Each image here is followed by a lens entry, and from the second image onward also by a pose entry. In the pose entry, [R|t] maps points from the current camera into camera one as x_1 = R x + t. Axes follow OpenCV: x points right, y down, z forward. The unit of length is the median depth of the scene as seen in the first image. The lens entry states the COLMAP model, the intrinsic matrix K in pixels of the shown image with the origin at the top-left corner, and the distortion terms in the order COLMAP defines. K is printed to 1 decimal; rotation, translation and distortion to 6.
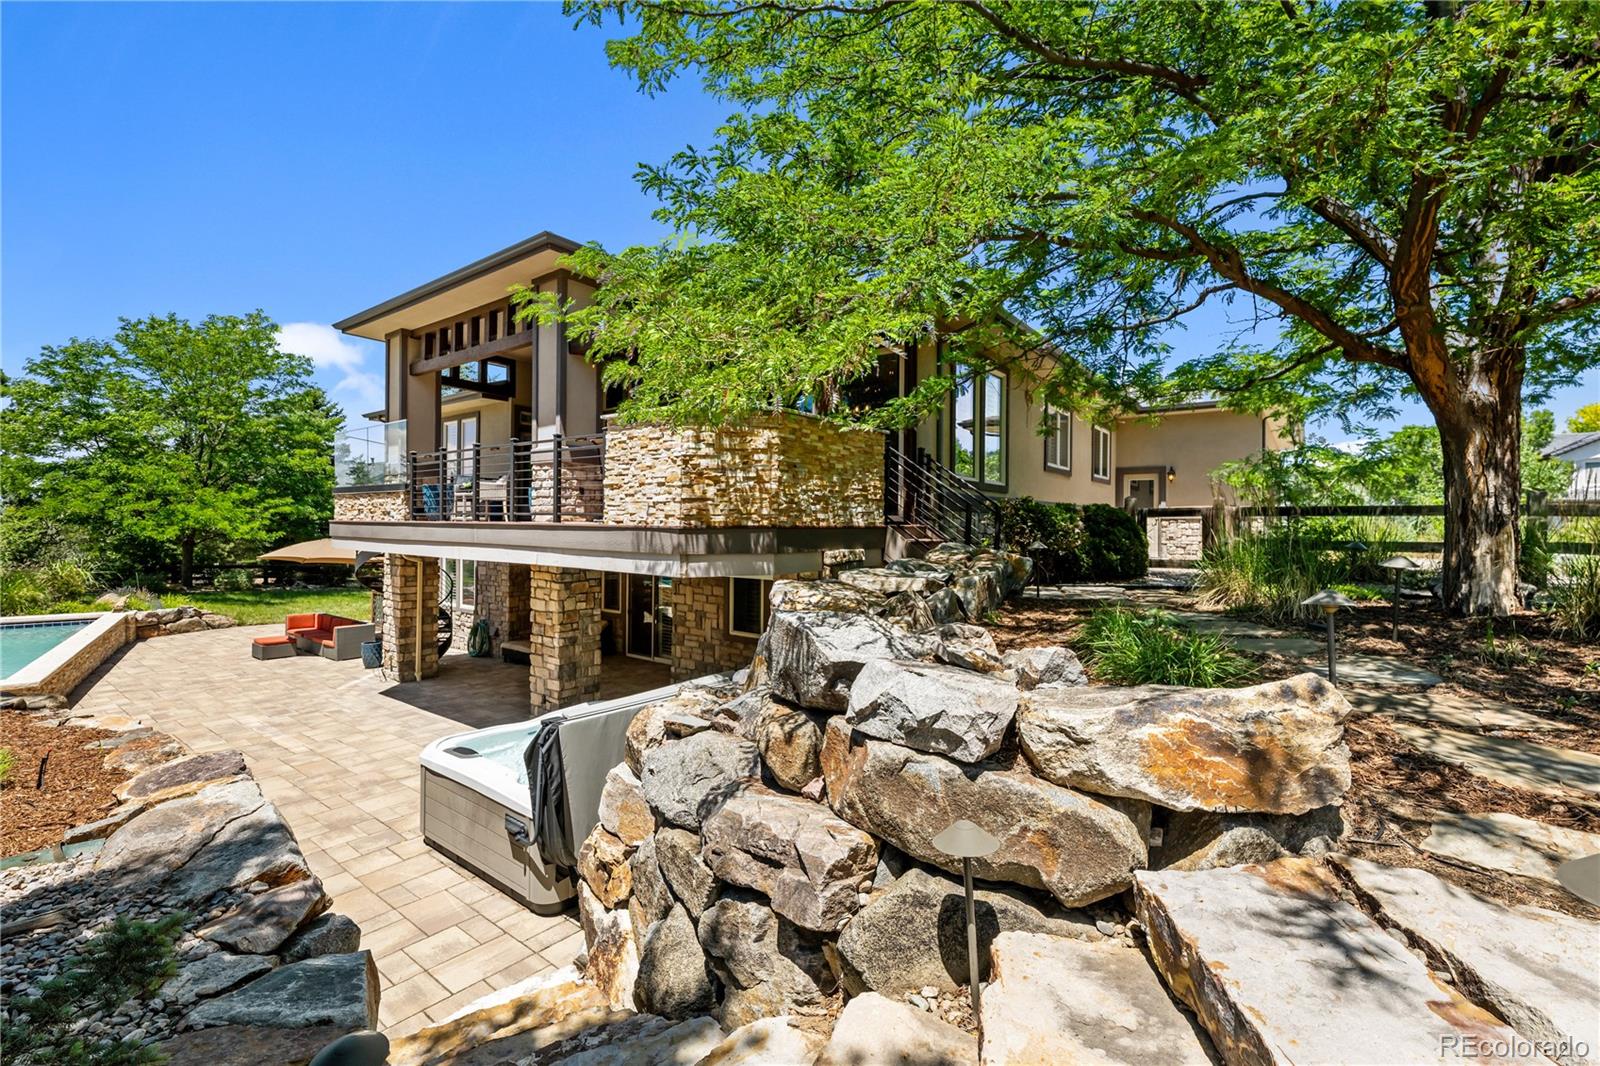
lens RADIAL K [[672.8, 0, 793.5], [0, 672.8, 525.3], [0, 0, 1]] dist [0.000468, 0.000326]
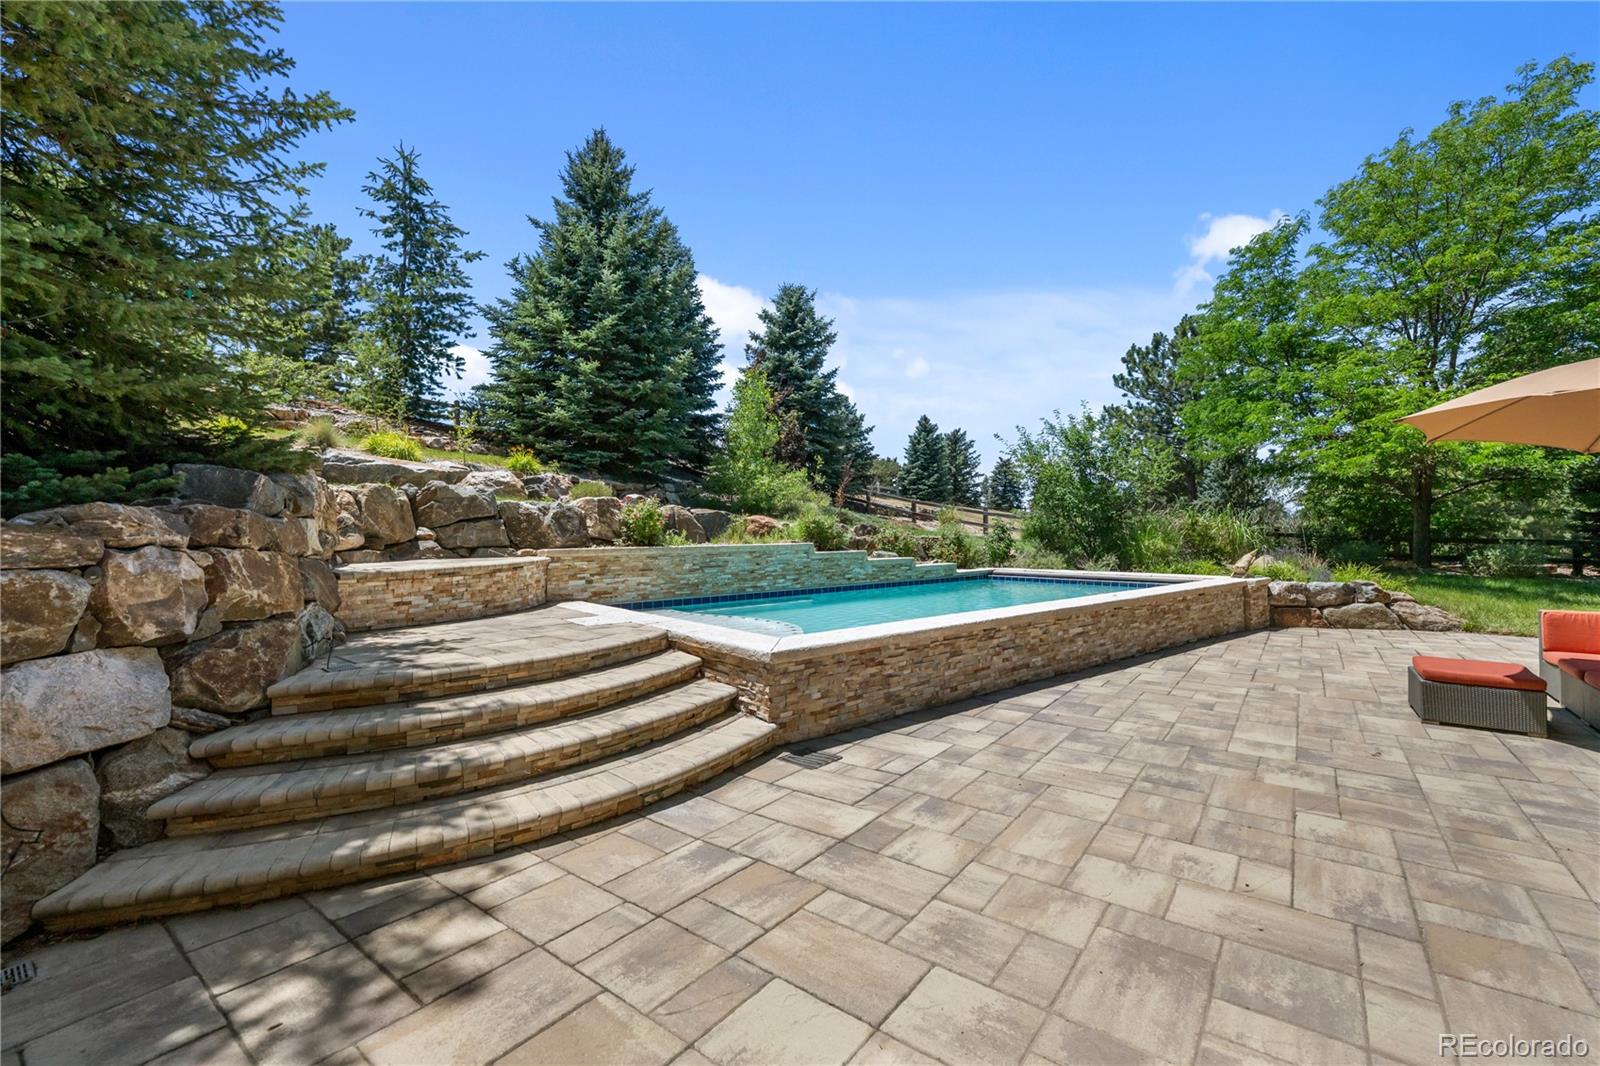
lens RADIAL K [[672.8, 0, 802.7], [0, 672.8, 525.5], [0, 0, 1]] dist [0.000468, 0.000326]
pose [[0.011987, -0.022516, -0.999675, -0.633618], [0.007992, 0.999717, -0.022421, 0.149894], [0.999896, -0.007721, 0.012163, 0.963285]]
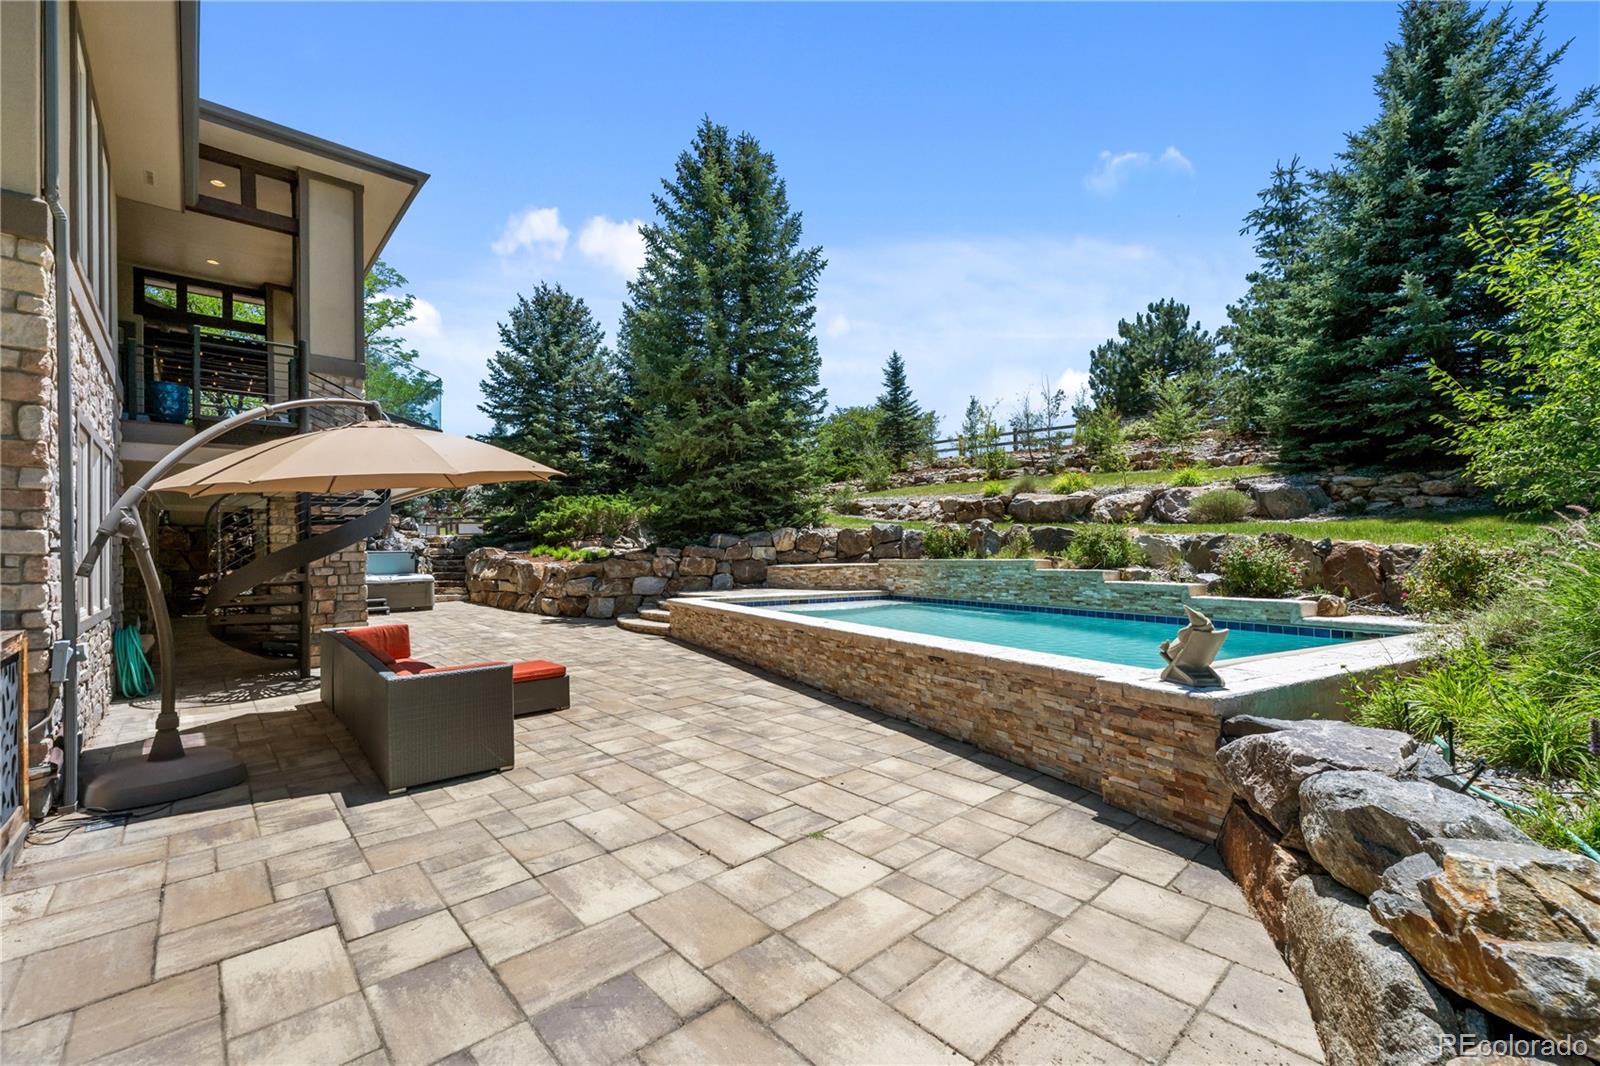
lens RADIAL K [[672.8, 0, 802.8], [0, 672.8, 543.5], [0, 0, 1]] dist [0.000468, 0.000326]
pose [[-0.984627, 0.006902, 0.174535, -1.494465], [0.005600, 0.999953, -0.007952, 0.135104], [-0.174582, -0.006853, -0.984619, 2.042672]]
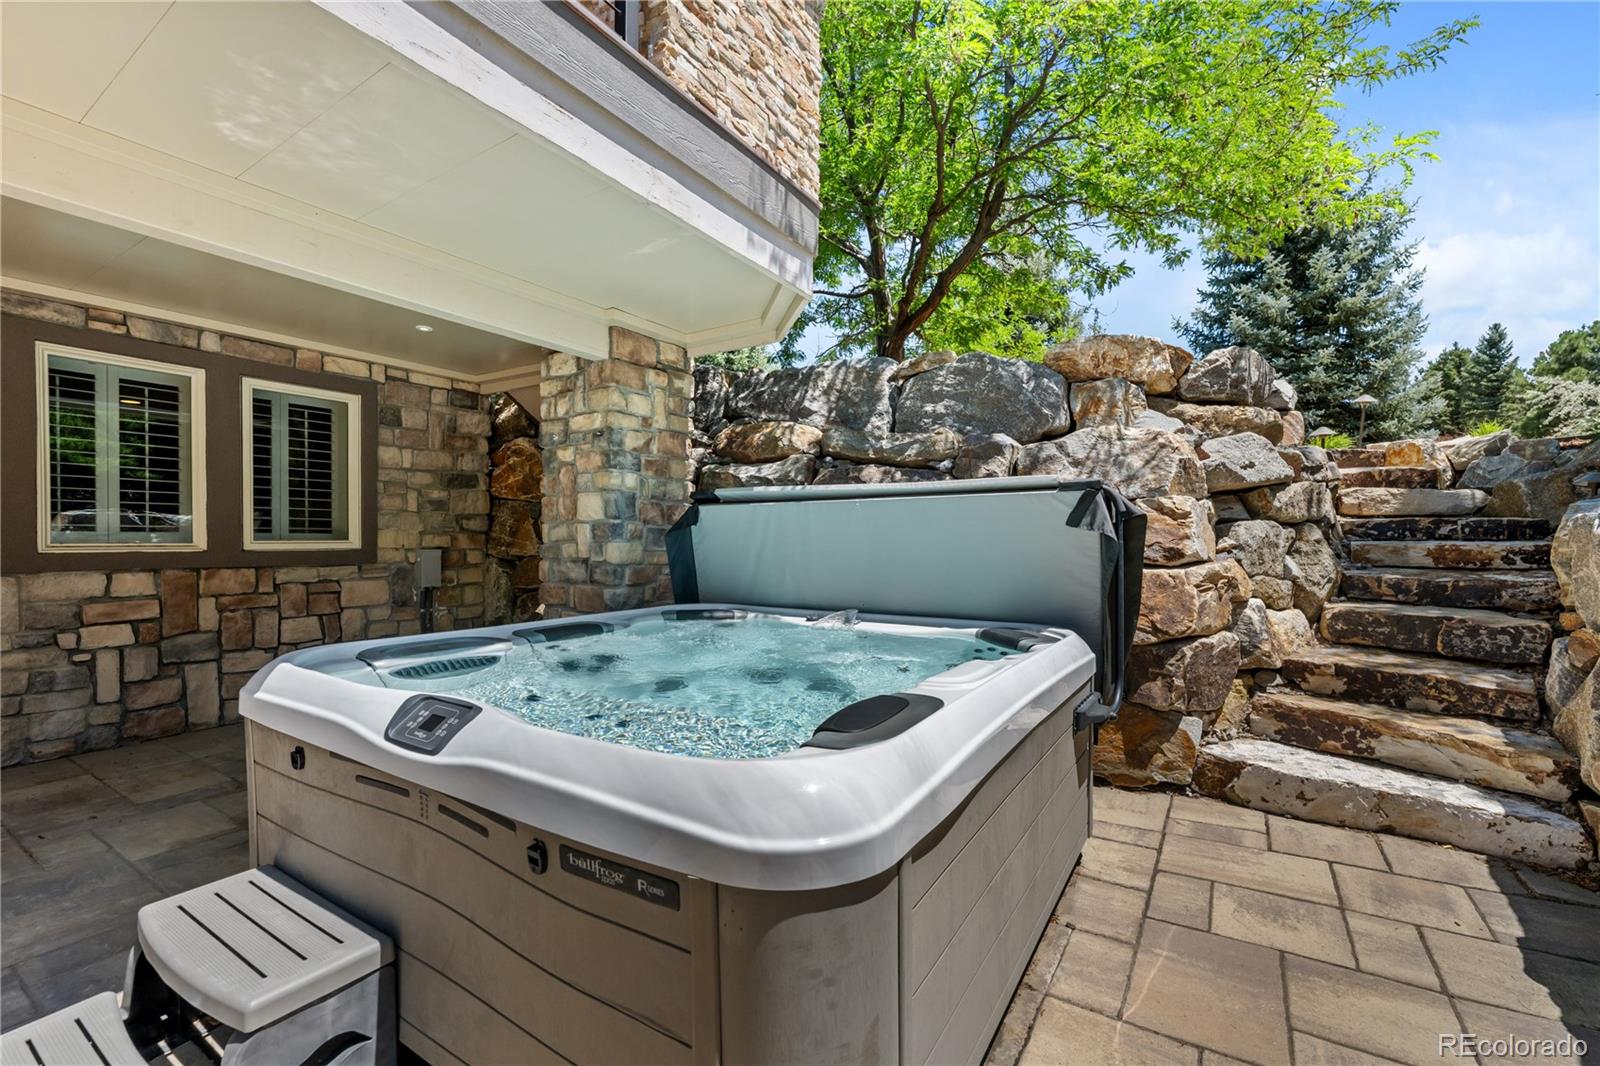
lens RADIAL K [[672.8, 0, 824.8], [0, 672.8, 544.6], [0, 0, 1]] dist [0.000468, 0.000326]
pose [[-0.103970, -0.019705, 0.994385, -0.419083], [0.000994, 0.999801, 0.019916, 0.157234], [-0.994580, 0.003059, -0.103930, 0.598423]]
